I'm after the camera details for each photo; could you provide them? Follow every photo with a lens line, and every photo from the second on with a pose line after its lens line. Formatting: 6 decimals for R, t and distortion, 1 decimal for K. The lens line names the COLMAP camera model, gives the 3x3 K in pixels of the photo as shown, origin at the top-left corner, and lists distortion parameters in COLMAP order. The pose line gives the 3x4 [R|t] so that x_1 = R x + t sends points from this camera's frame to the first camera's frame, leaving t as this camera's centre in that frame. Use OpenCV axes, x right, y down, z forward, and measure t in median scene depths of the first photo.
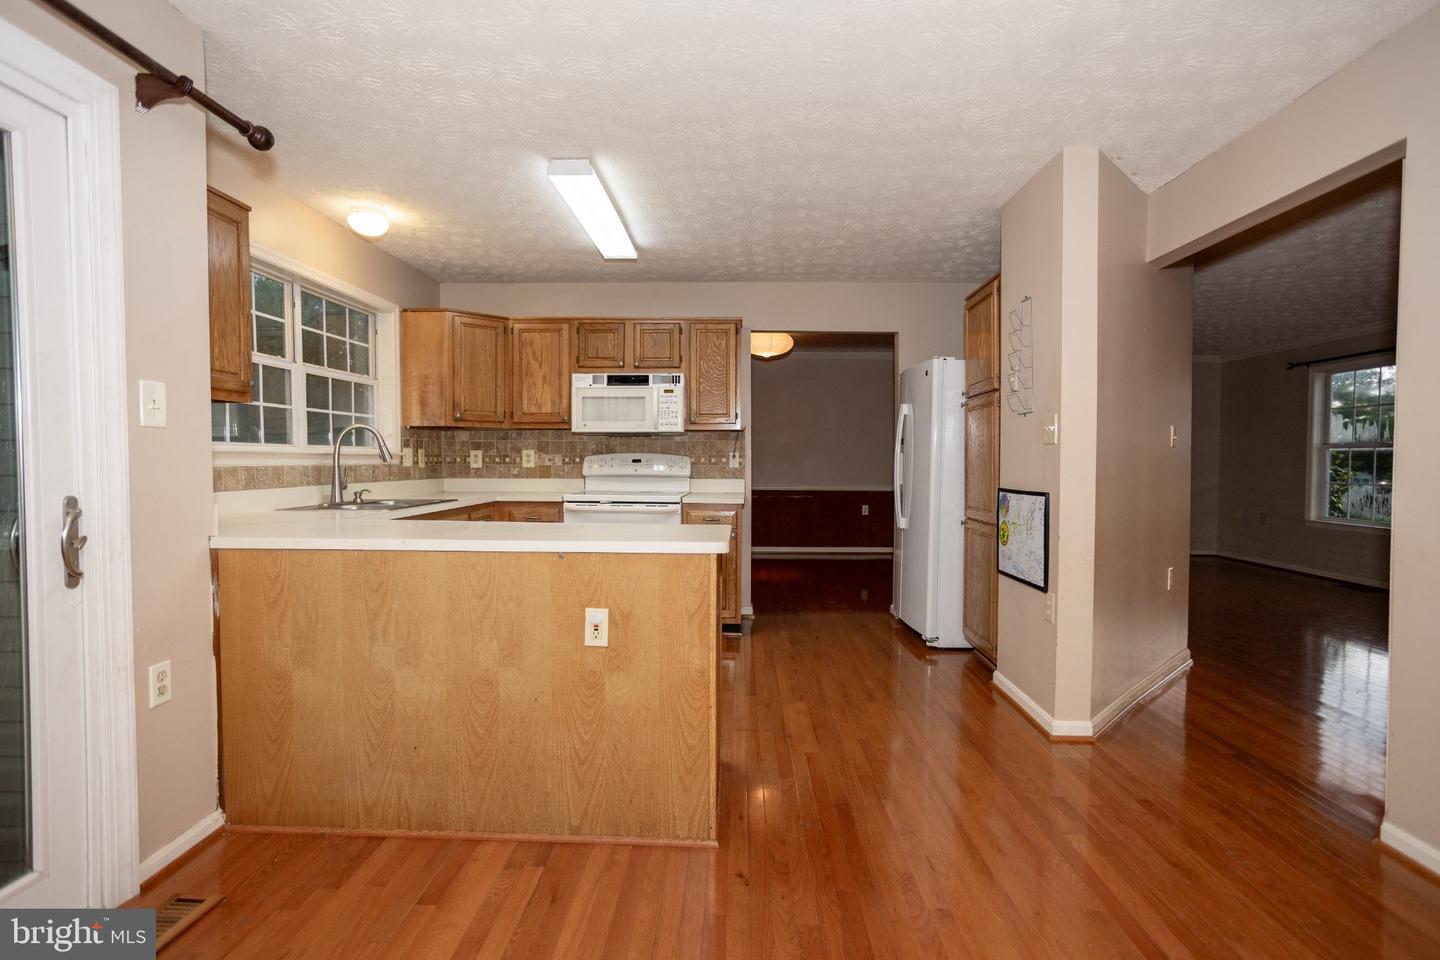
lens RADIAL K [[691.4, 0, 720.0], [0, 691.4, 480.0], [0, 0, 1]] dist [-0.057832, 0.035515]
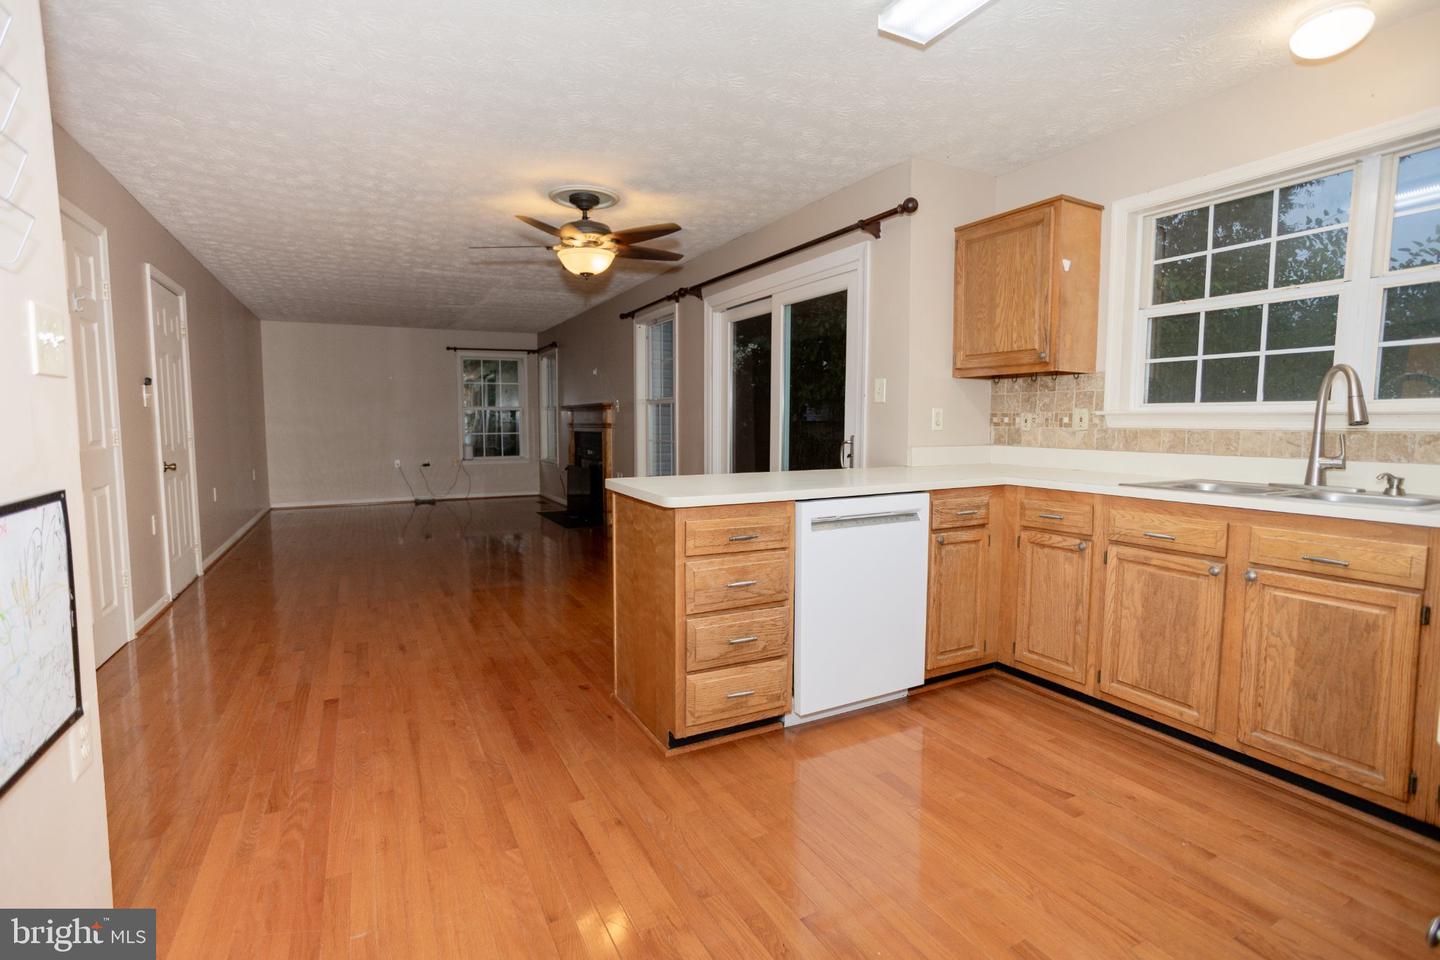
lens RADIAL K [[691.4, 0, 720.0], [0, 691.4, 480.0], [0, 0, 1]] dist [-0.057832, 0.035515]
pose [[-0.871963, 0.036700, -0.488194, 0.203376], [-0.019407, 0.993811, 0.109373, -0.025820], [0.489187, 0.104844, -0.865854, 0.977210]]
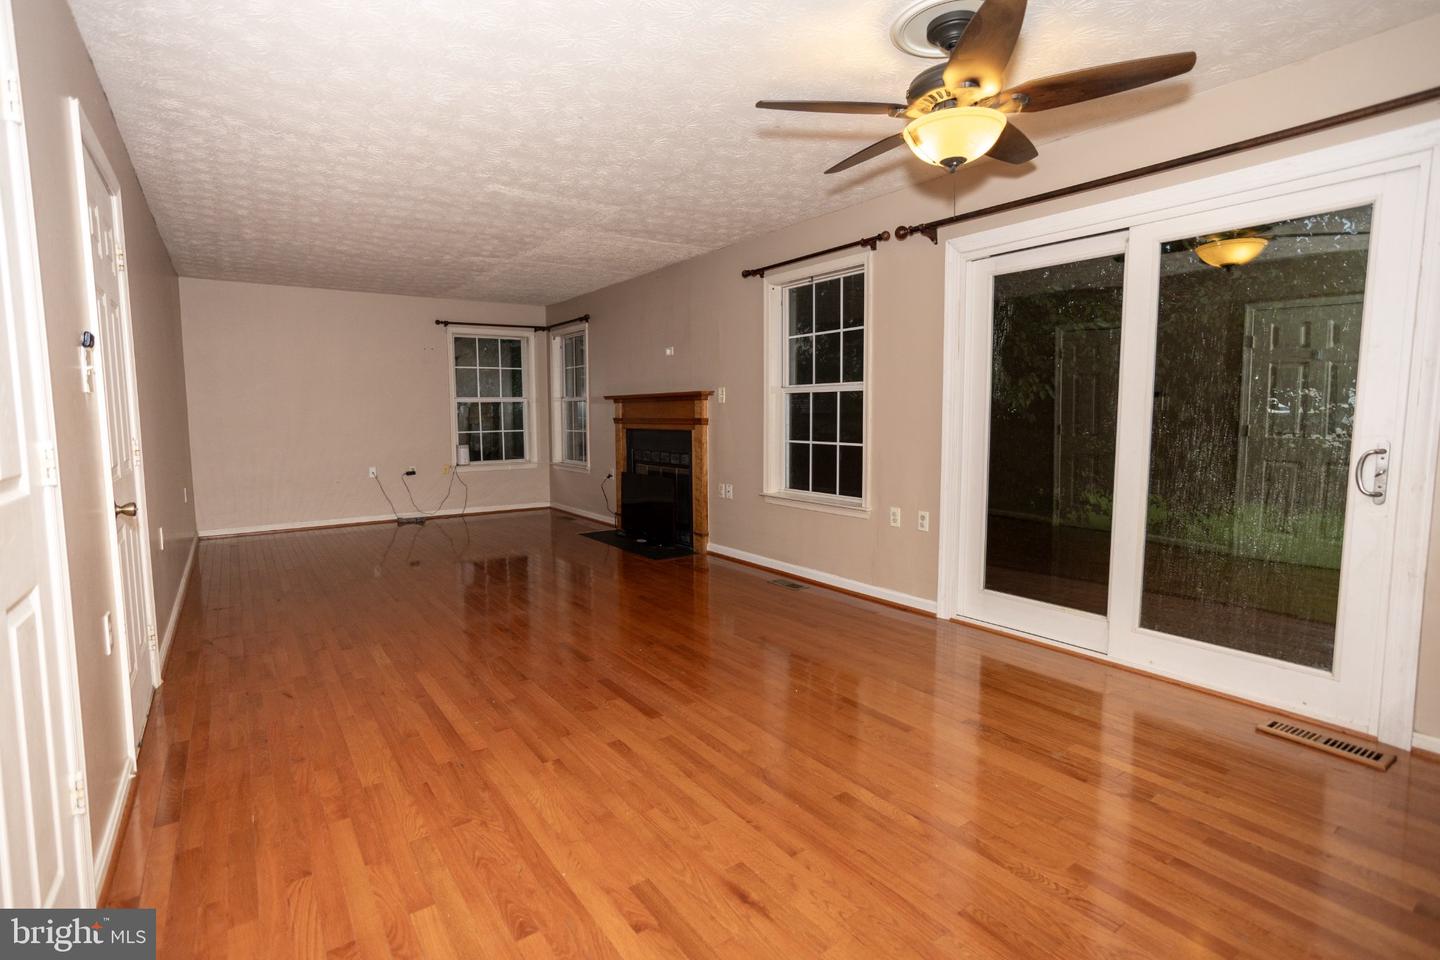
lens RADIAL K [[691.4, 0, 720.0], [0, 691.4, 480.0], [0, 0, 1]] dist [-0.057832, 0.035515]
pose [[-0.794682, 0.055874, -0.604449, 0.358240], [-0.019291, 0.992927, 0.117147, -0.012369], [0.606720, 0.104755, -0.787983, 0.440293]]
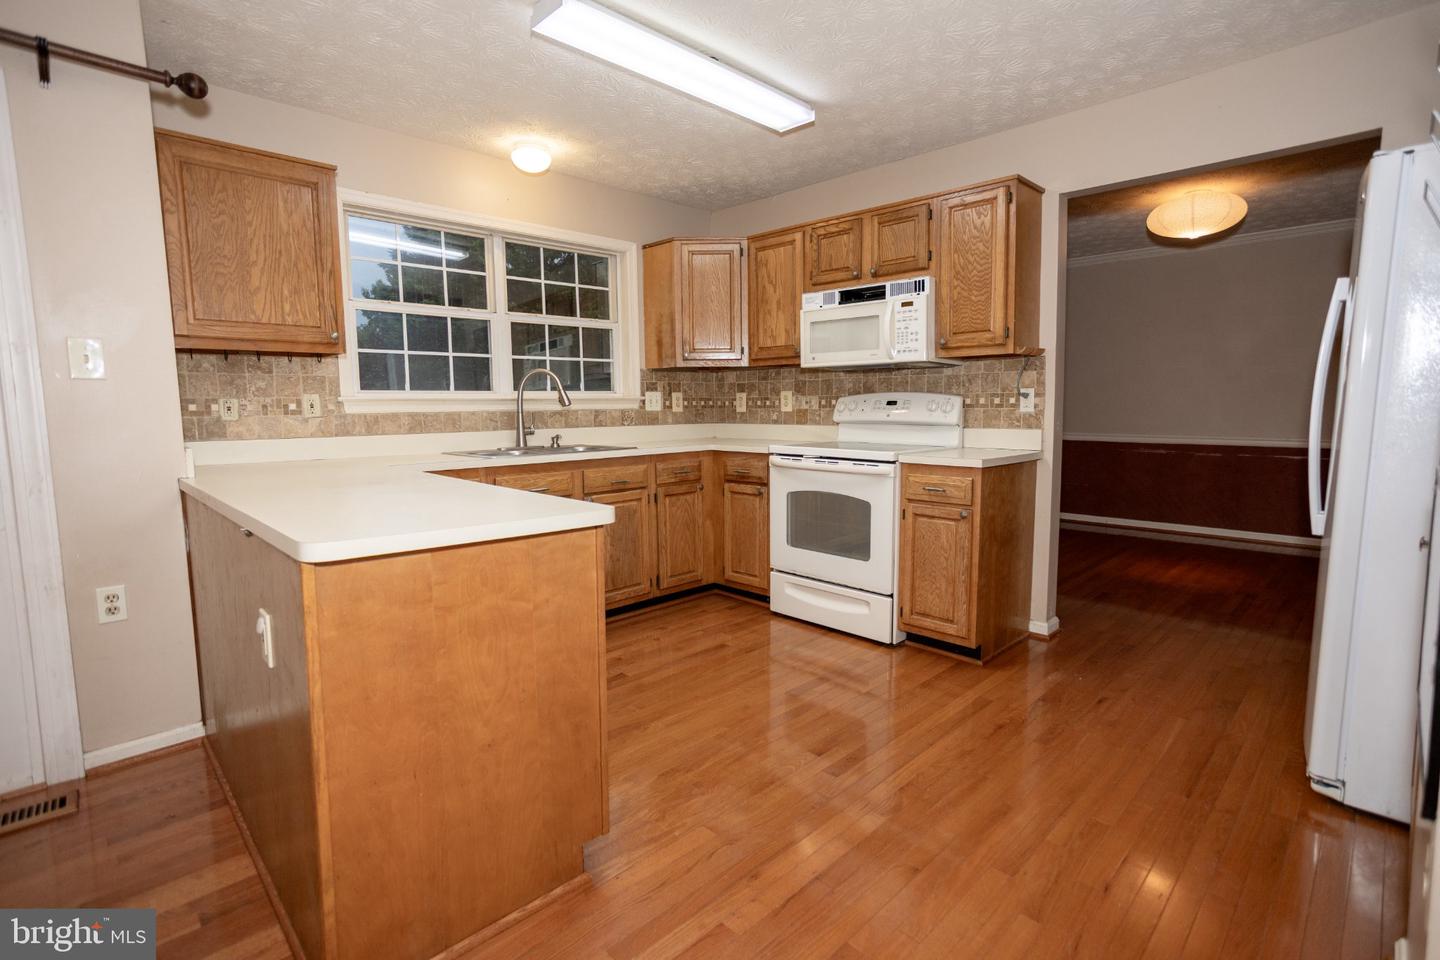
lens RADIAL K [[687.1, 0, 730.8], [0, 687.1, 472.7], [0, 0, 1]] dist [-0.056605, 0.034347]
pose [[0.730092, 0.058829, -0.680812, 0.278209], [-0.009525, 0.997067, 0.075942, -0.007363], [0.683283, -0.048959, 0.728511, 0.353968]]
